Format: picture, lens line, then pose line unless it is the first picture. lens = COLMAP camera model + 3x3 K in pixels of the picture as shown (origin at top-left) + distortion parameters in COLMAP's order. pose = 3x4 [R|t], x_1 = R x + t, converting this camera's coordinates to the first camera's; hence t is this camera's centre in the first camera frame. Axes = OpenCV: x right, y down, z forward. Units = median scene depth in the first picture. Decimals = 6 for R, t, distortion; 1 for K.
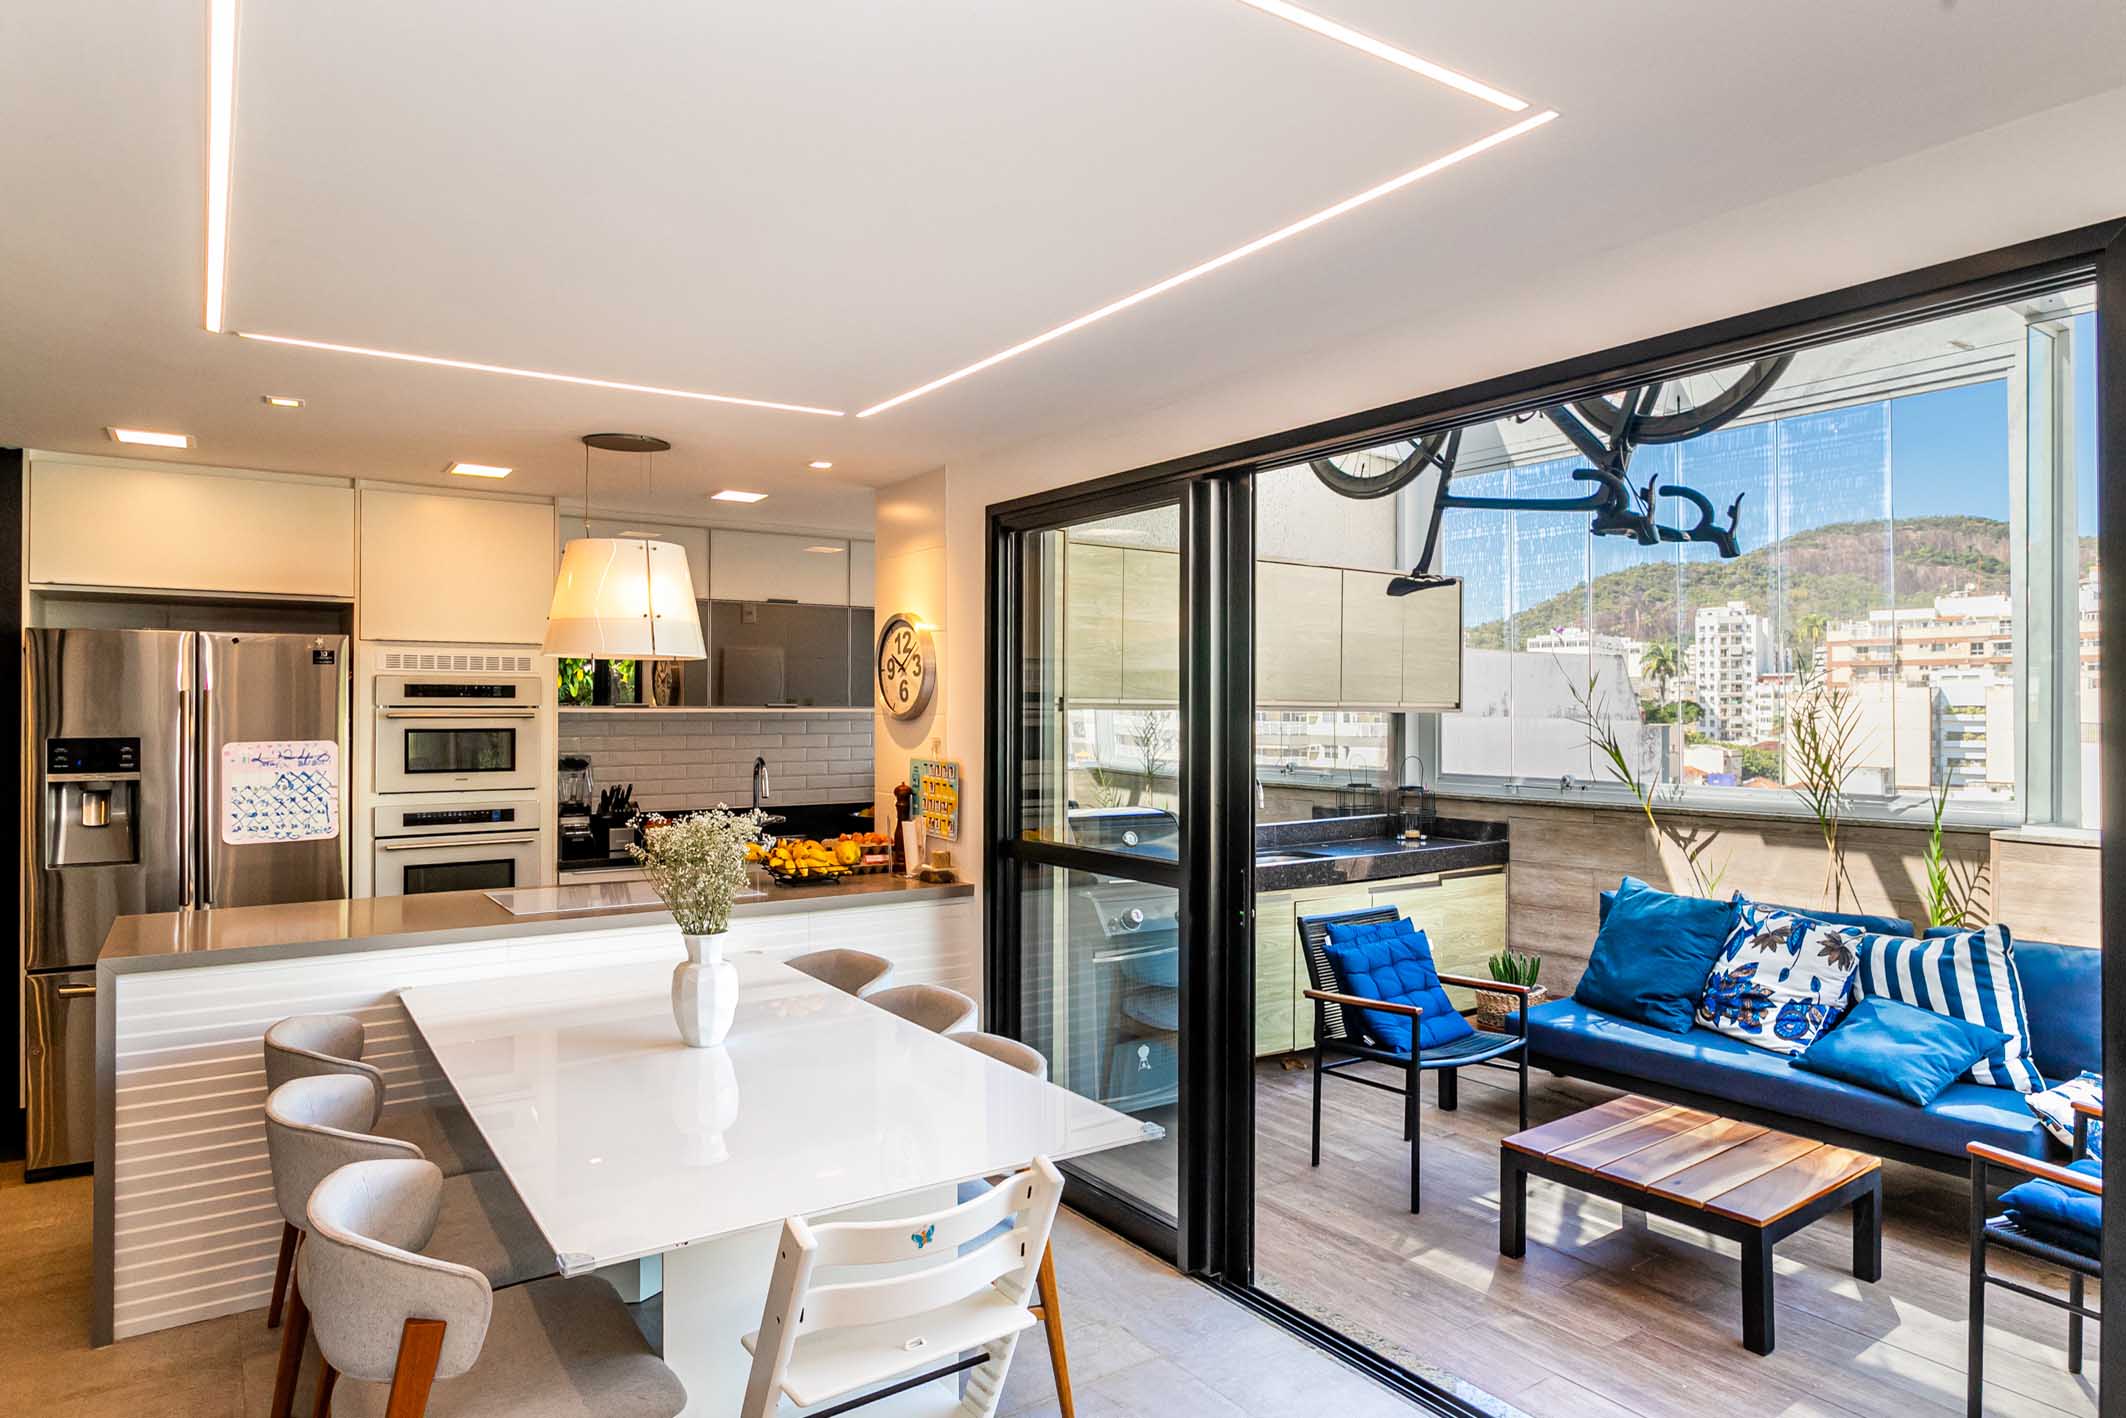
lens RADIAL K [[1285.0, 0, 1063.0], [0, 1285.0, 709.0], [0, 0, 1]] dist [0.018938, -0.000390]
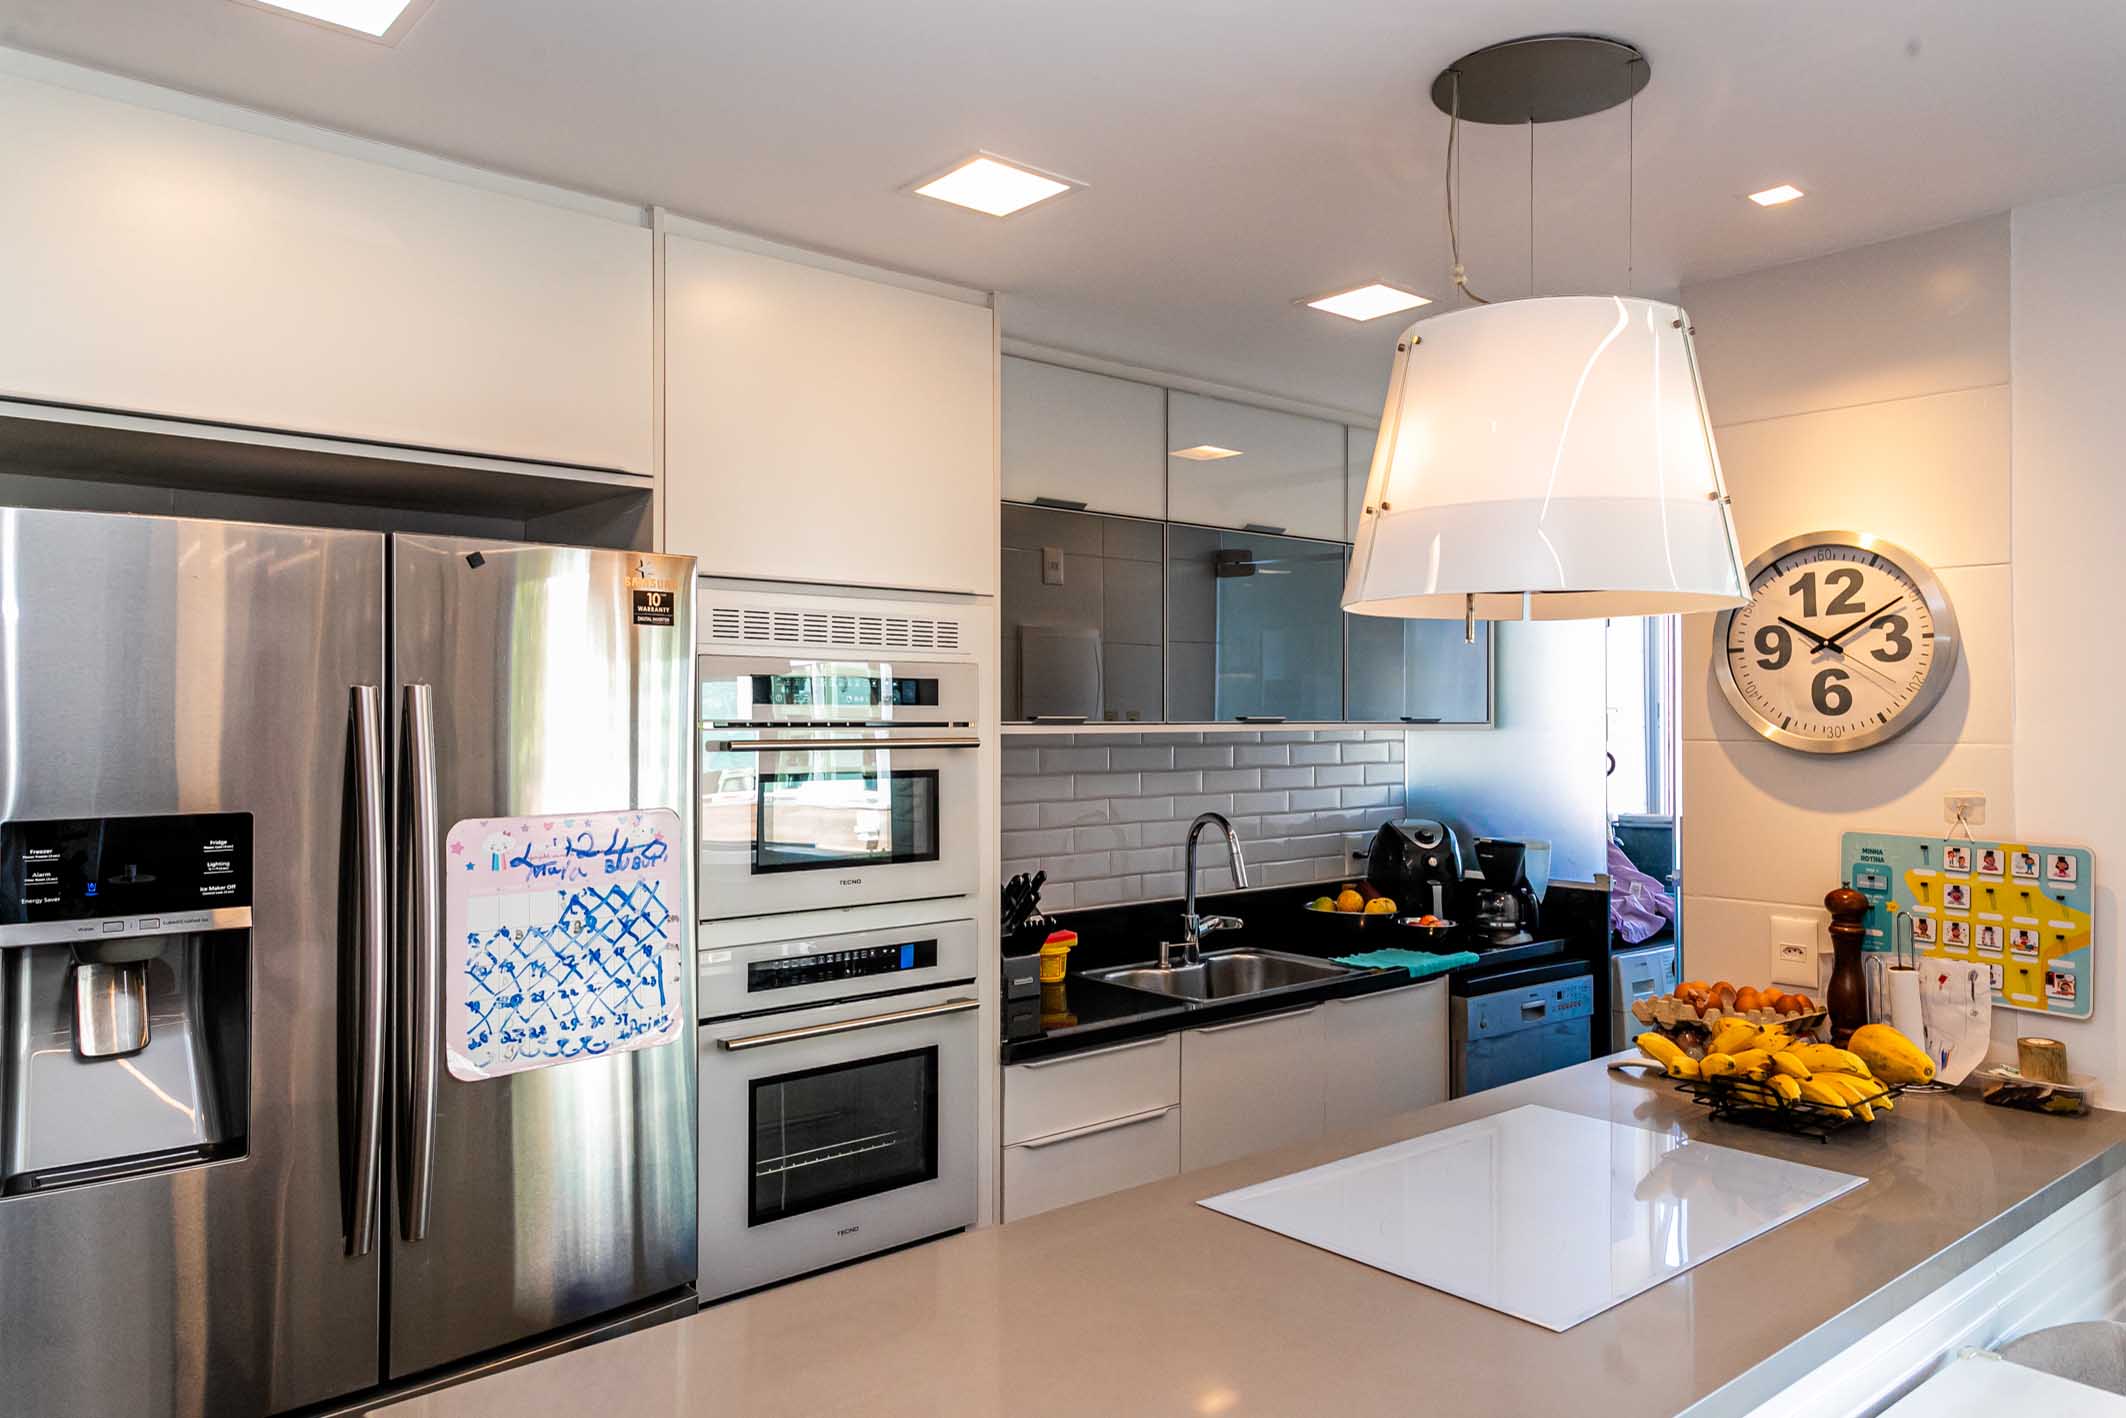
lens RADIAL K [[1515.9, 0, 1144.3], [0, 1515.9, 707.7], [0, 0, 1]] dist [0.037813, 0.001366]
pose [[0.988690, 0.001000, 0.149972, -0.487064], [-0.000140, 0.999984, -0.005742, -0.005121], [-0.149975, 0.005656, 0.988674, 0.490314]]
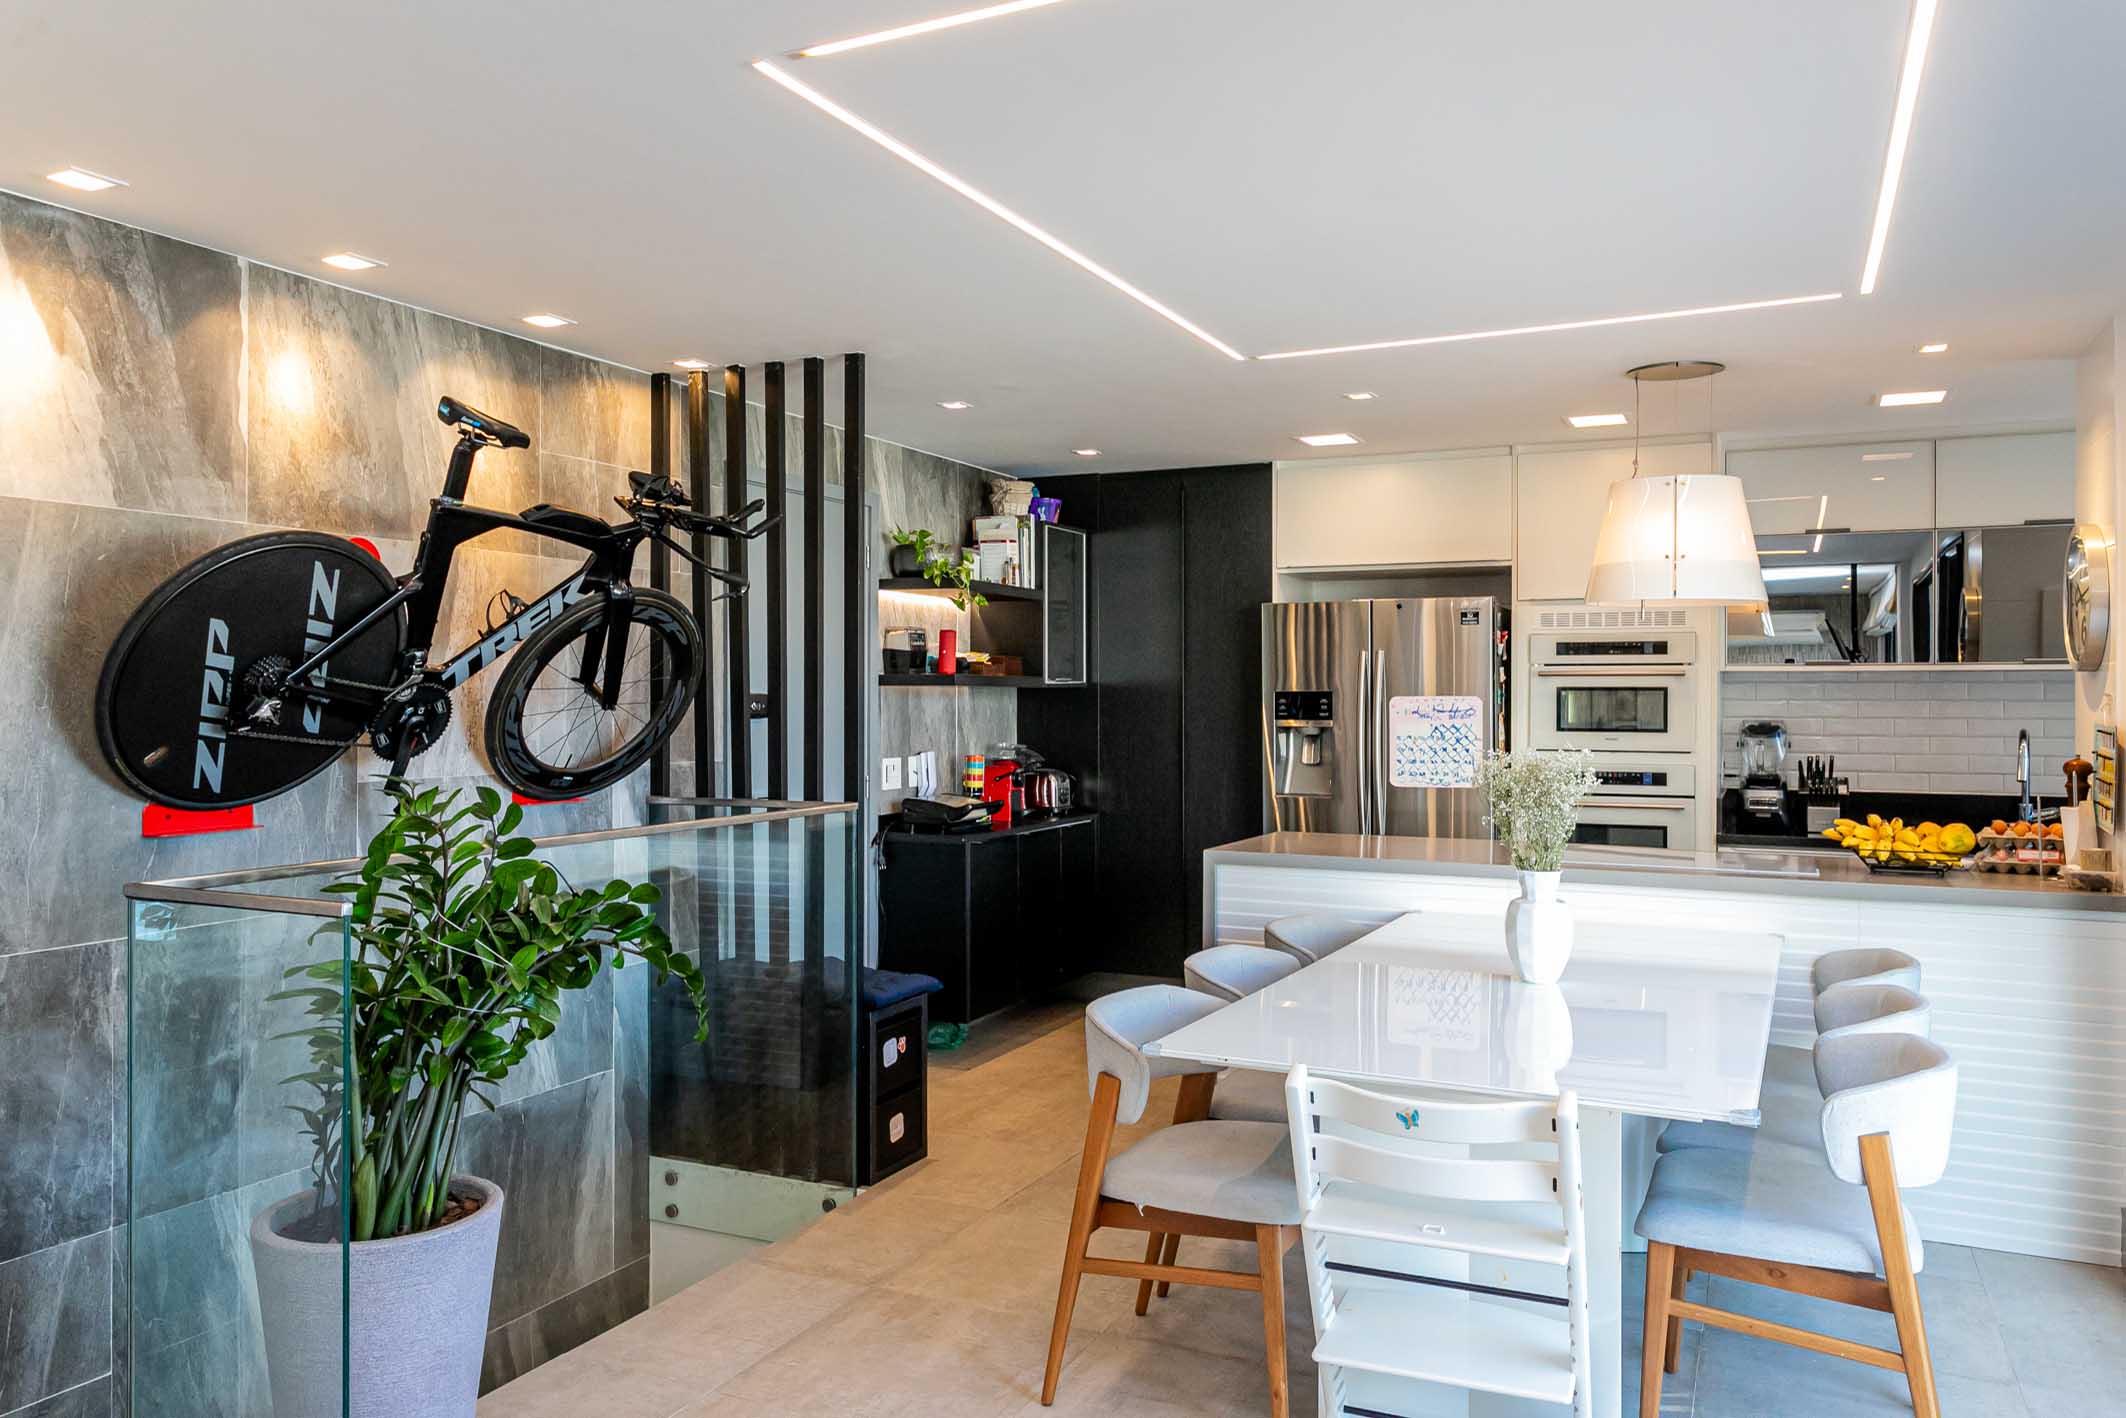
lens RADIAL K [[1560.9, 0, 1034.3], [0, 1560.9, 699.3], [0, 0, 1]] dist [0.002508, 0.002854]
pose [[0.504238, 0.001074, -0.863564, 0.362046], [-0.000939, 0.999999, 0.000696, 0.026401], [0.863564, 0.000459, 0.504239, 0.034890]]
